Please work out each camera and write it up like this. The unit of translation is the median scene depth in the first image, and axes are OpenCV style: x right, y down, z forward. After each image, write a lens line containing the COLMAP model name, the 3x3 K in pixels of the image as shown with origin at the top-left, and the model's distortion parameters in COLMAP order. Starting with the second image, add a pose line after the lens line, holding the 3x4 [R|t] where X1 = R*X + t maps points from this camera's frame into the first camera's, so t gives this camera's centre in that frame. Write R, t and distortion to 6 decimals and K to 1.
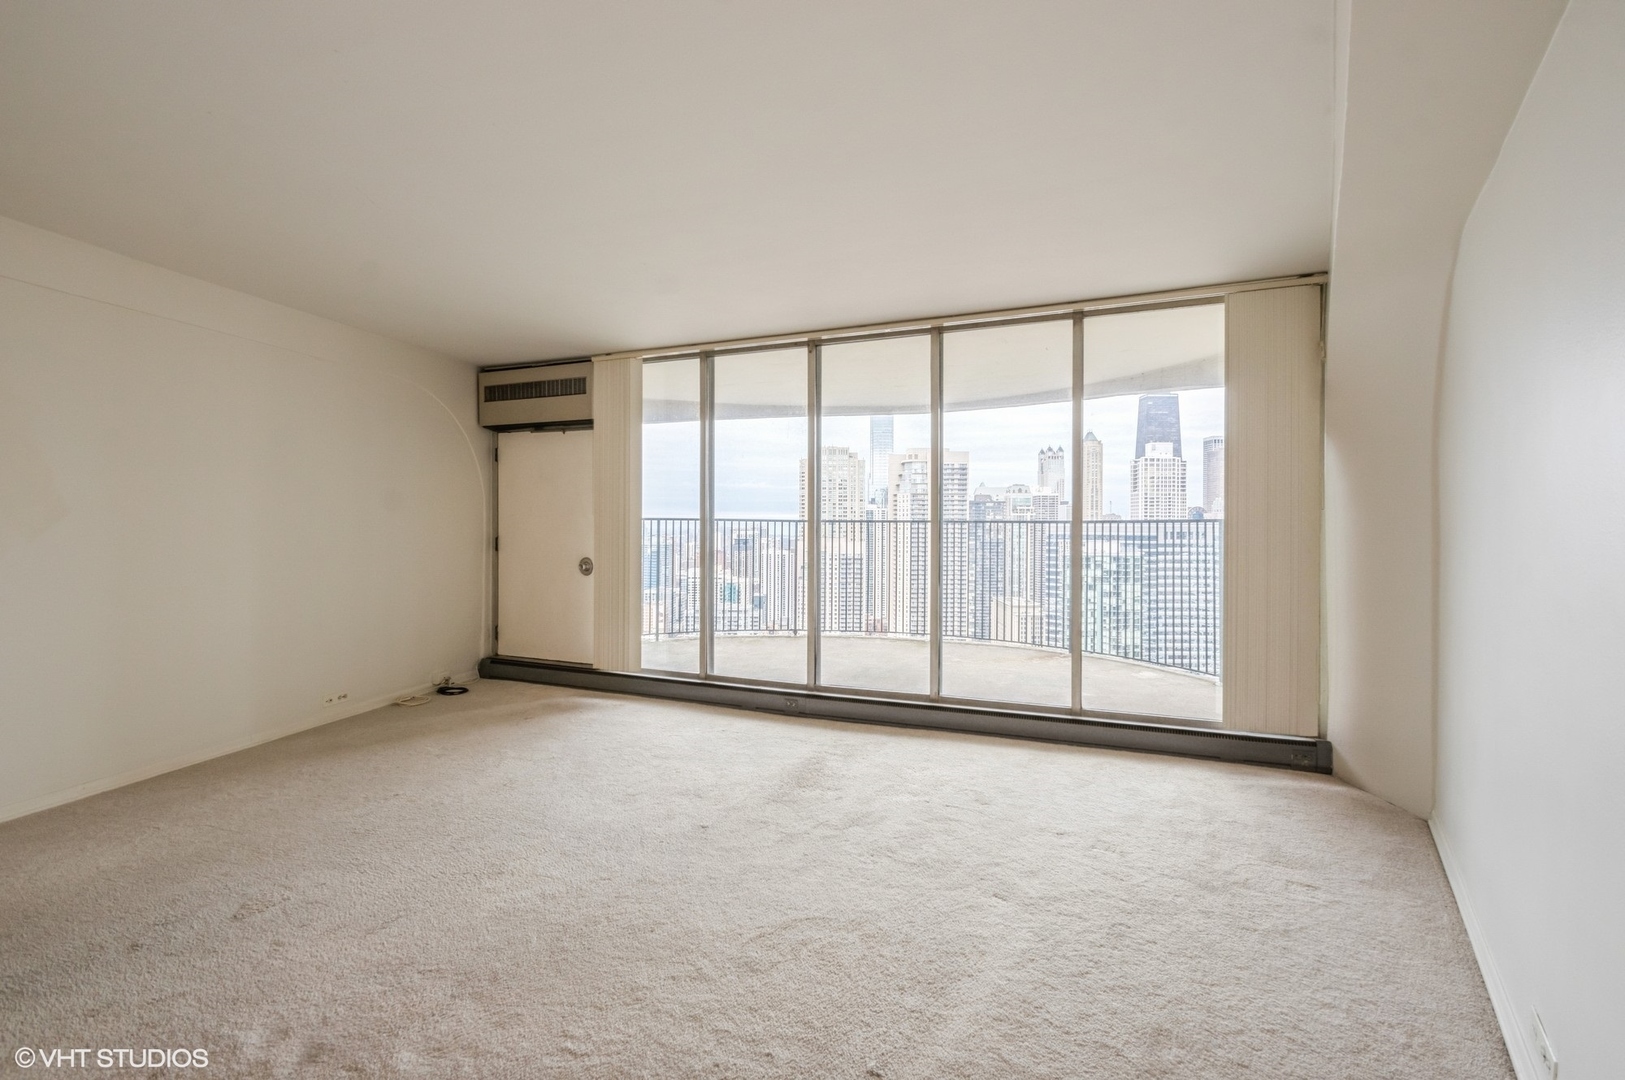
lens RADIAL K [[712.9, 0, 832.6], [0, 712.9, 530.0], [0, 0, 1]] dist [0.021655, -0.012577]
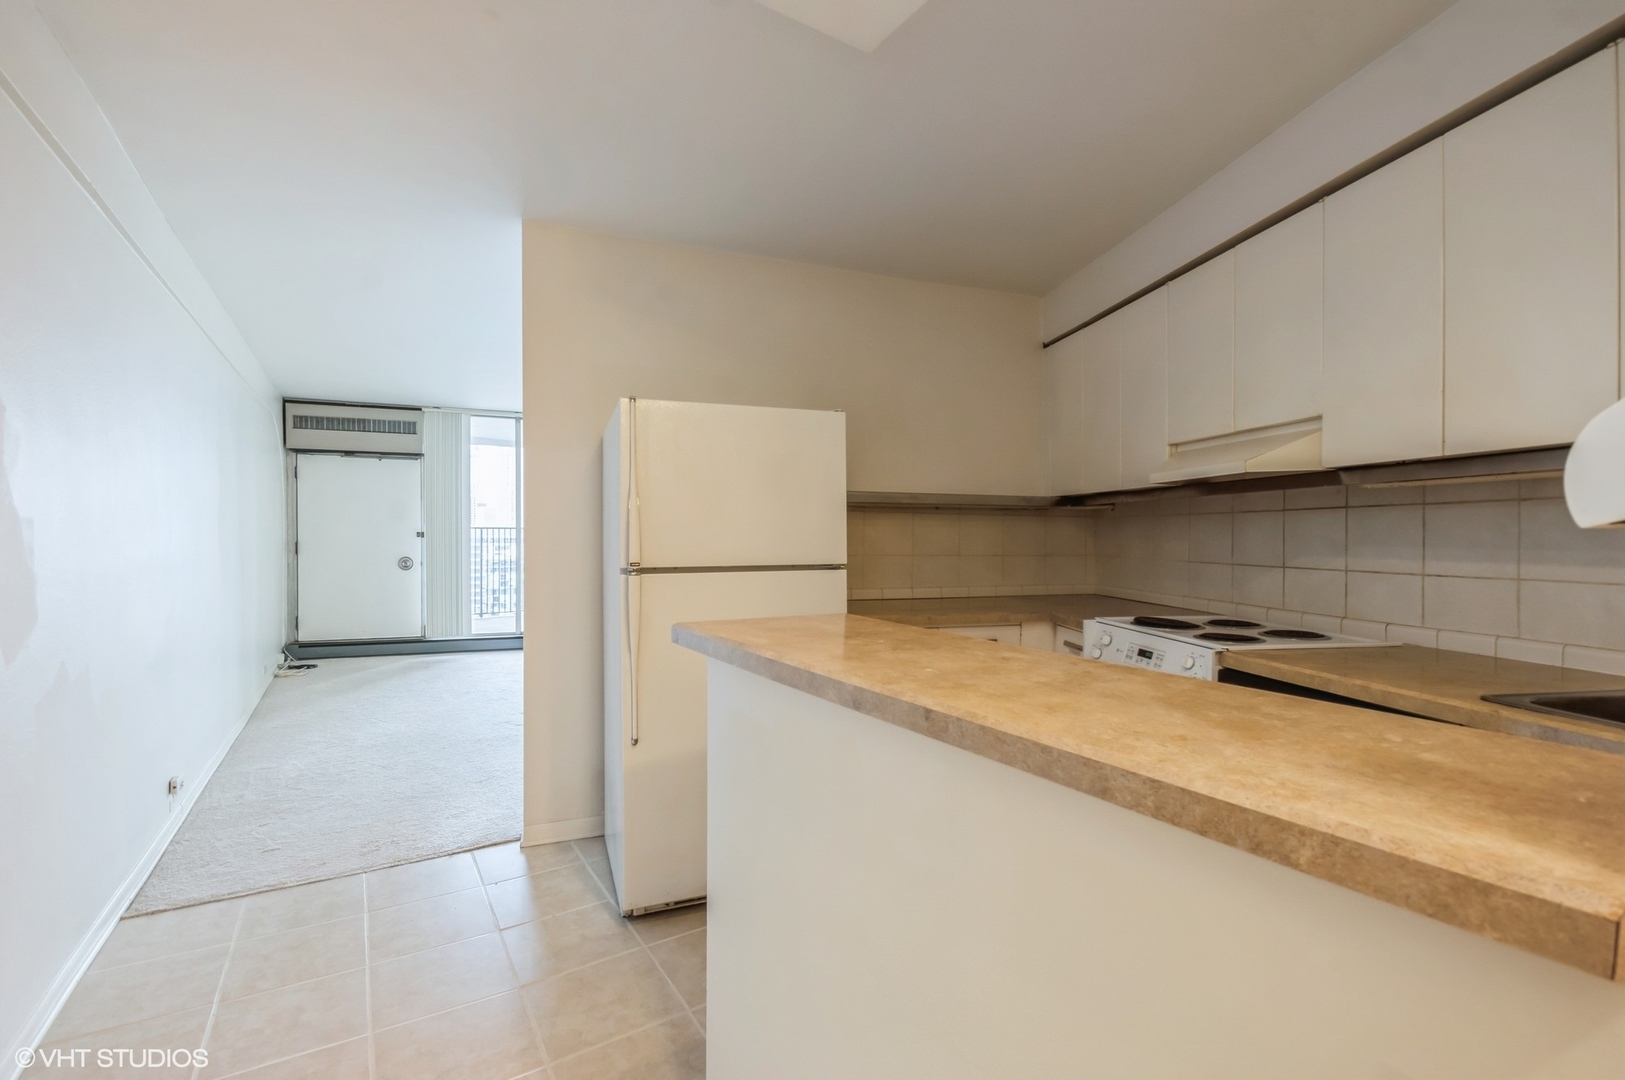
lens RADIAL K [[712.9, 0, 840.8], [0, 712.9, 546.9], [0, 0, 1]] dist [0.021655, -0.012577]
pose [[0.718583, -0.014039, 0.695299, -0.660523], [0.001085, 0.999818, 0.019067, -0.004120], [-0.695440, -0.012947, 0.718467, -0.482862]]
